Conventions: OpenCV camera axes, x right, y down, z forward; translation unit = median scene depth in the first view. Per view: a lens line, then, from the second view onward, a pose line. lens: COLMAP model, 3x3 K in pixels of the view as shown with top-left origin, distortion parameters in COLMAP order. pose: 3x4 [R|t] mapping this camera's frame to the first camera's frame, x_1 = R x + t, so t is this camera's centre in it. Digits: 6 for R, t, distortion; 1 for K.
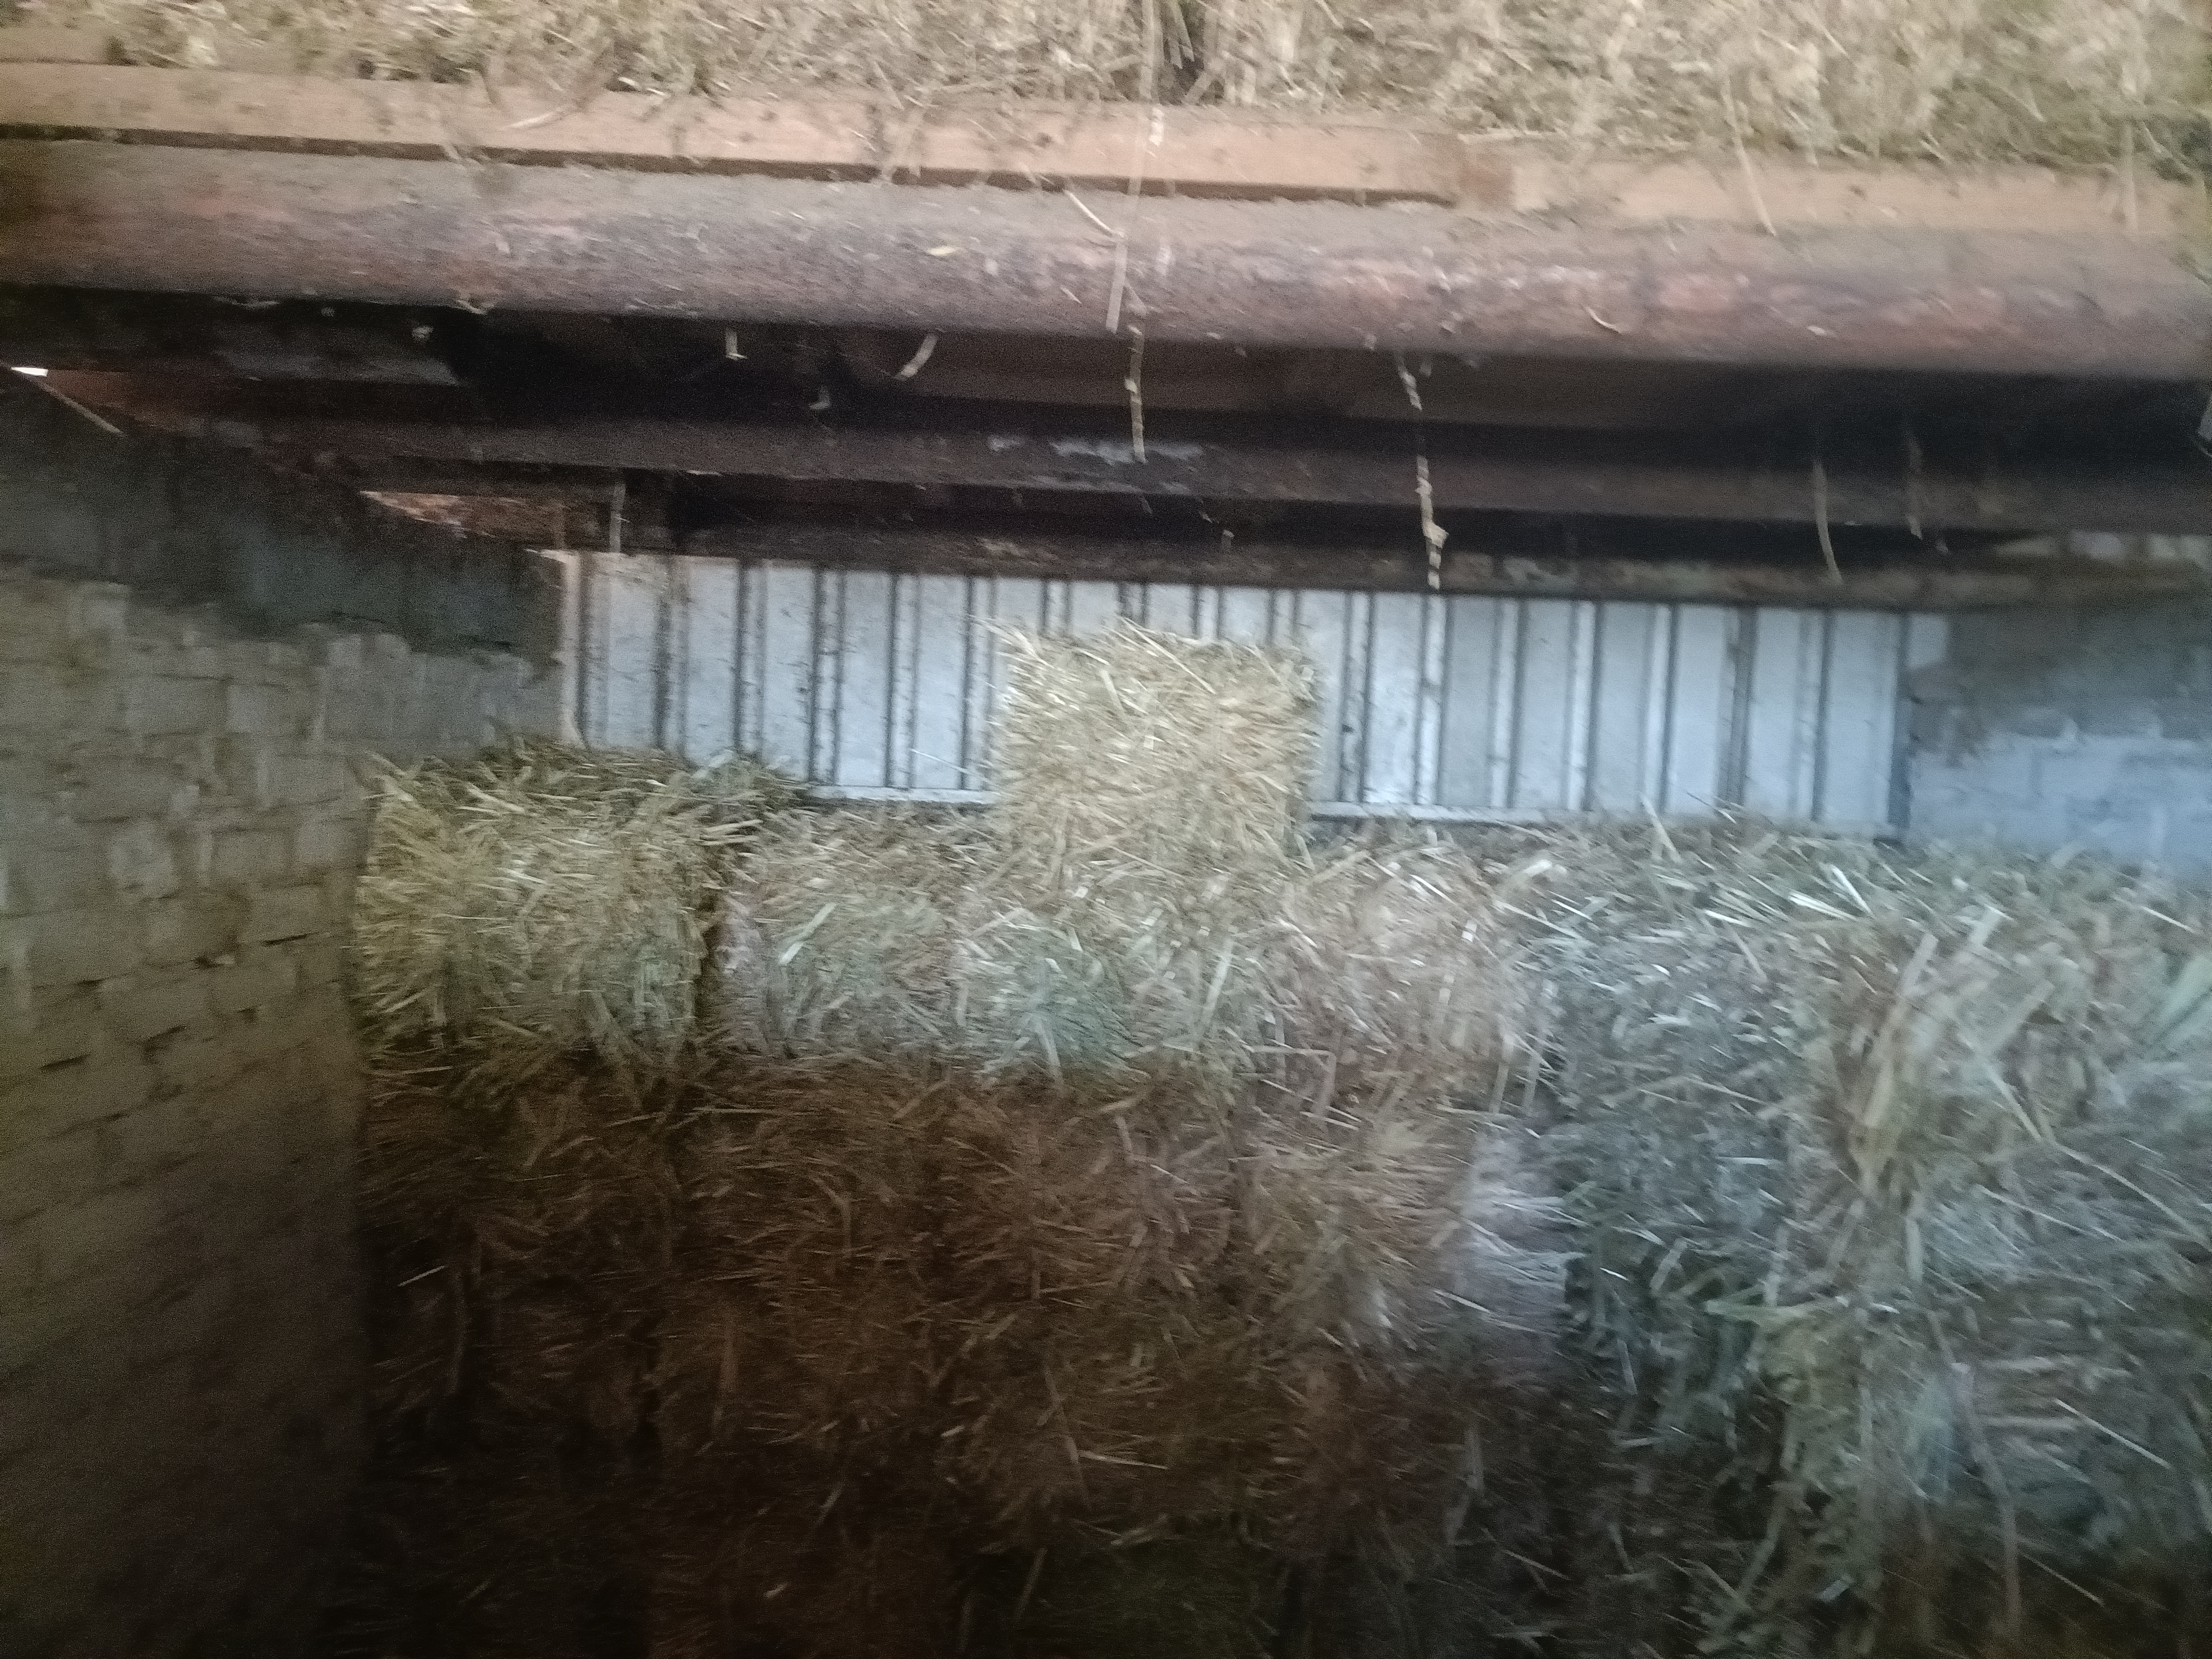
lens RADIAL K [[1637.4, 0, 1106.0], [0, 1637.4, 829.5], [0, 0, 1]] dist [0.009414, 0.002439]
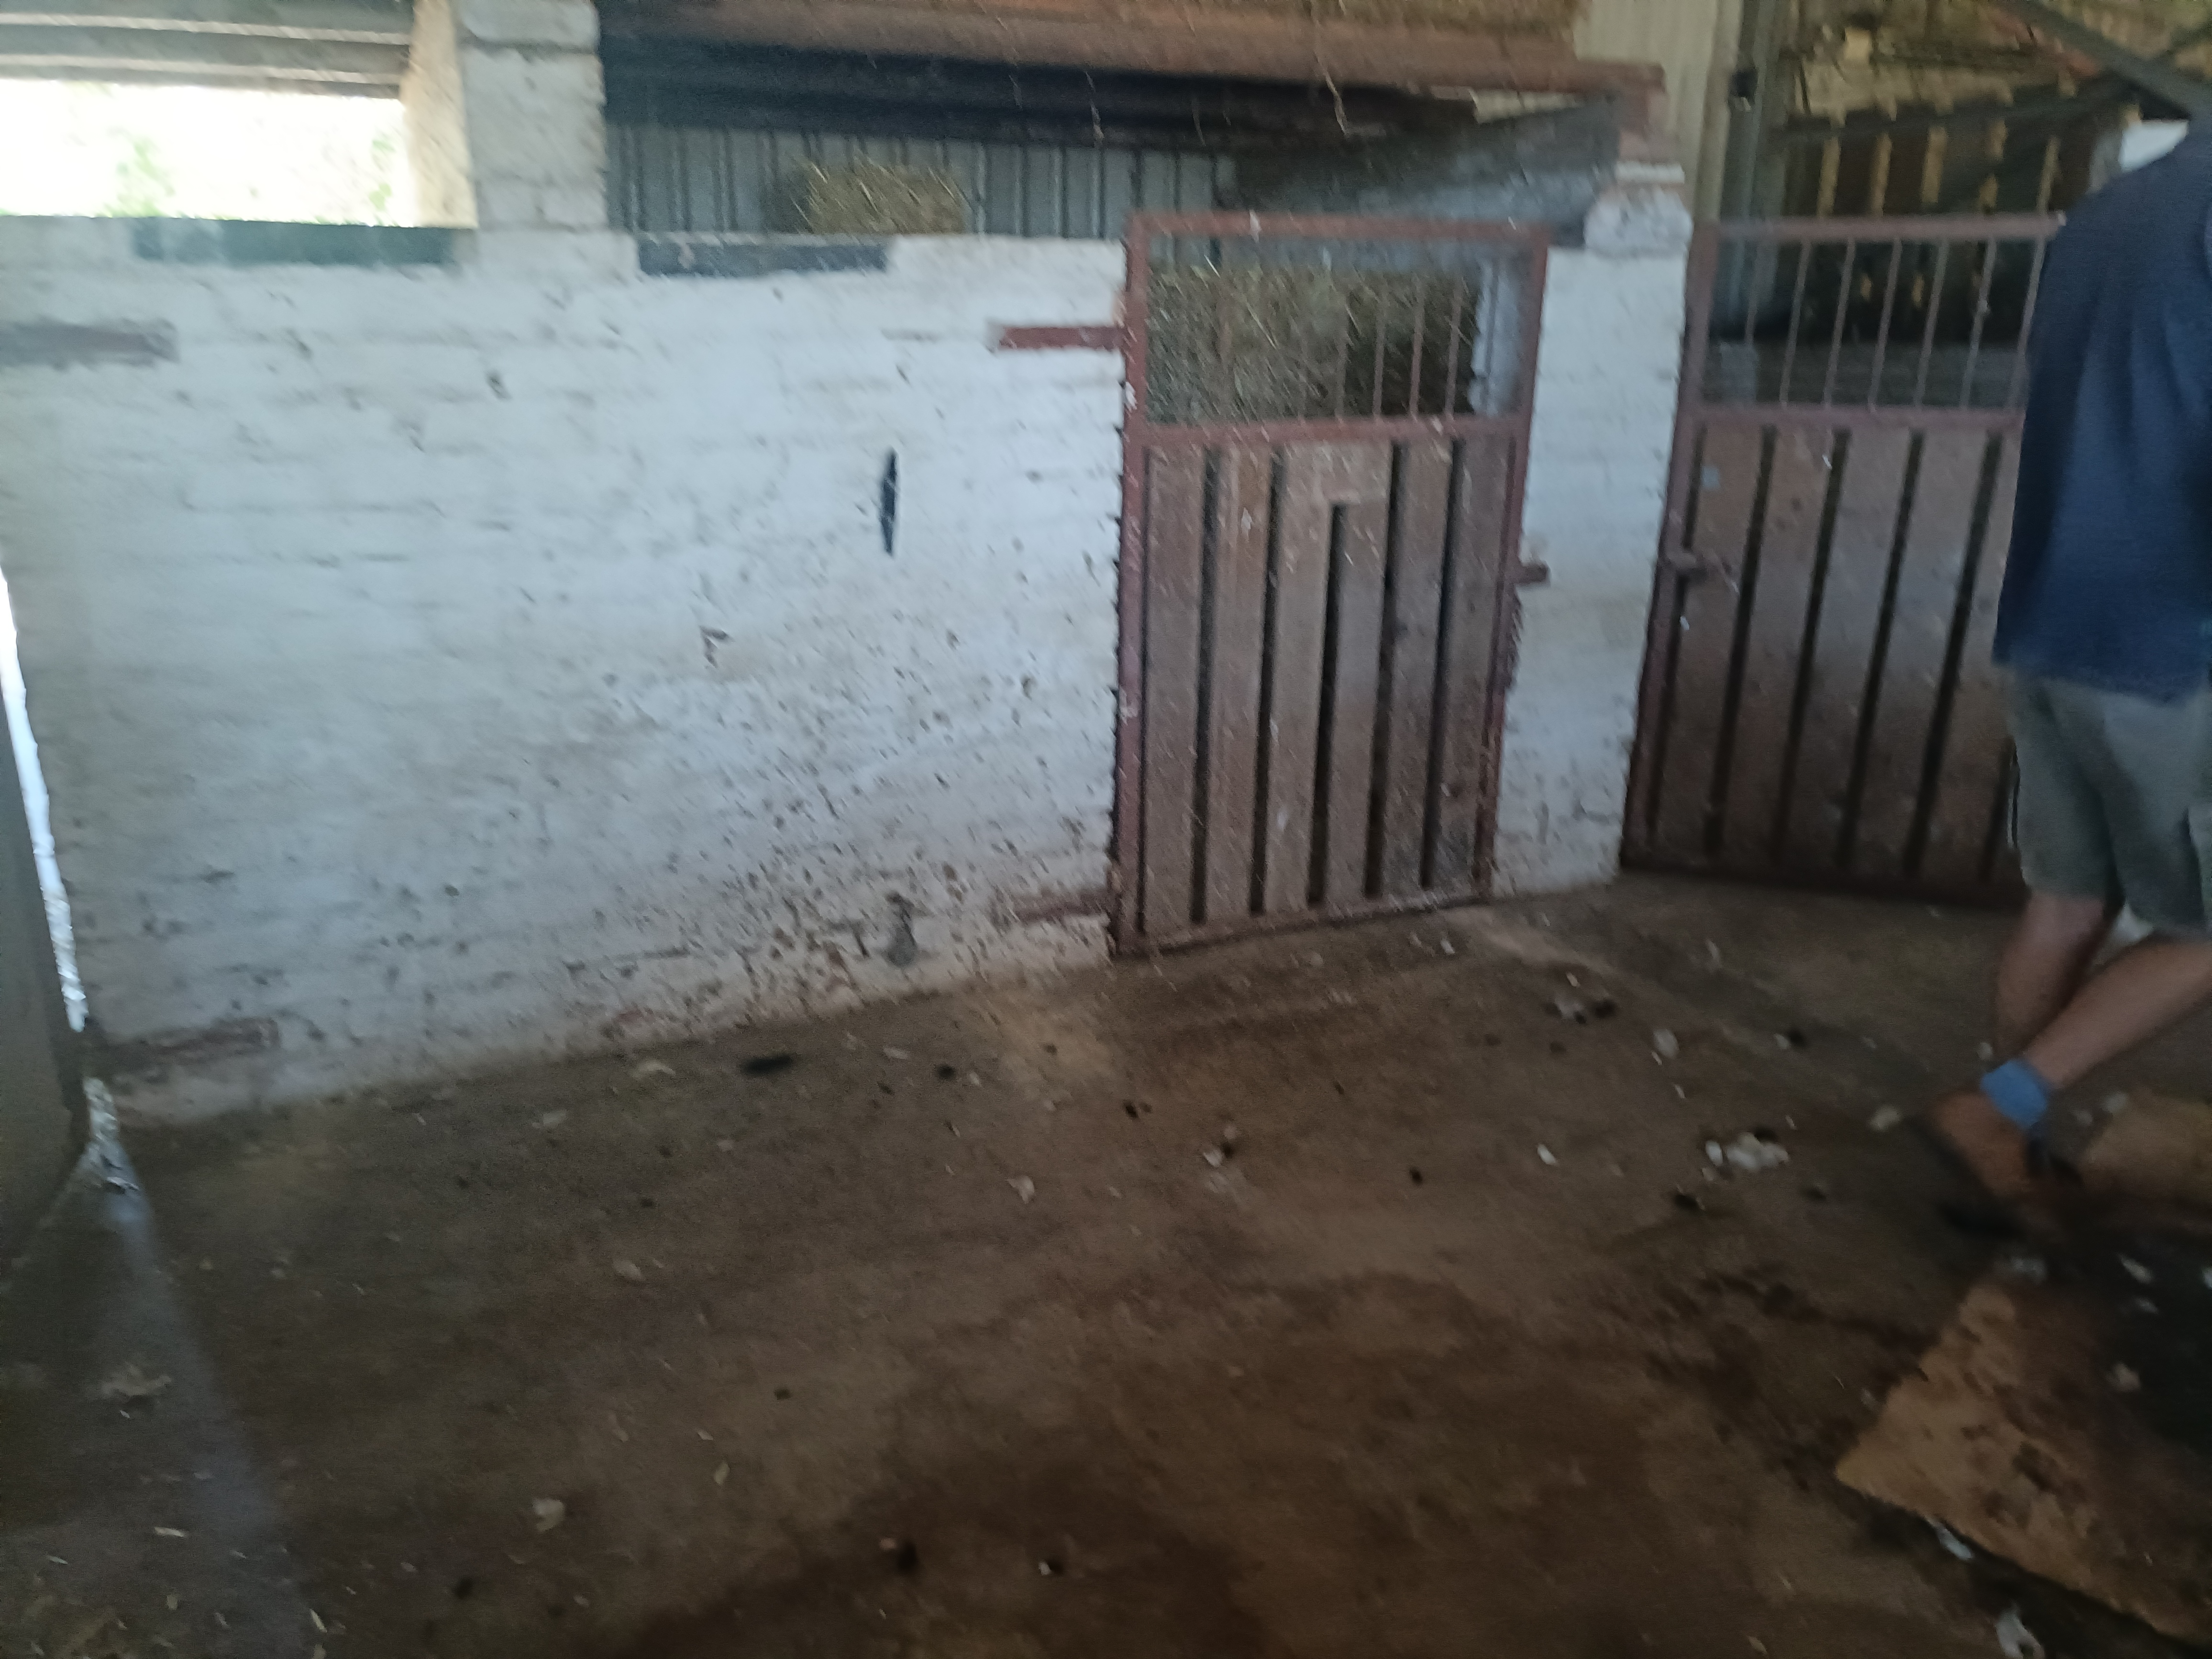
lens RADIAL K [[1587.0, 0, 1106.0], [0, 1587.0, 829.5], [0, 0, 1]] dist [0.006312, 0.002026]
pose [[0.918121, -0.154067, 0.365126, -0.885659], [0.049674, 0.958810, 0.279671, 0.200617], [-0.393174, -0.238634, 0.887957, -1.622201]]
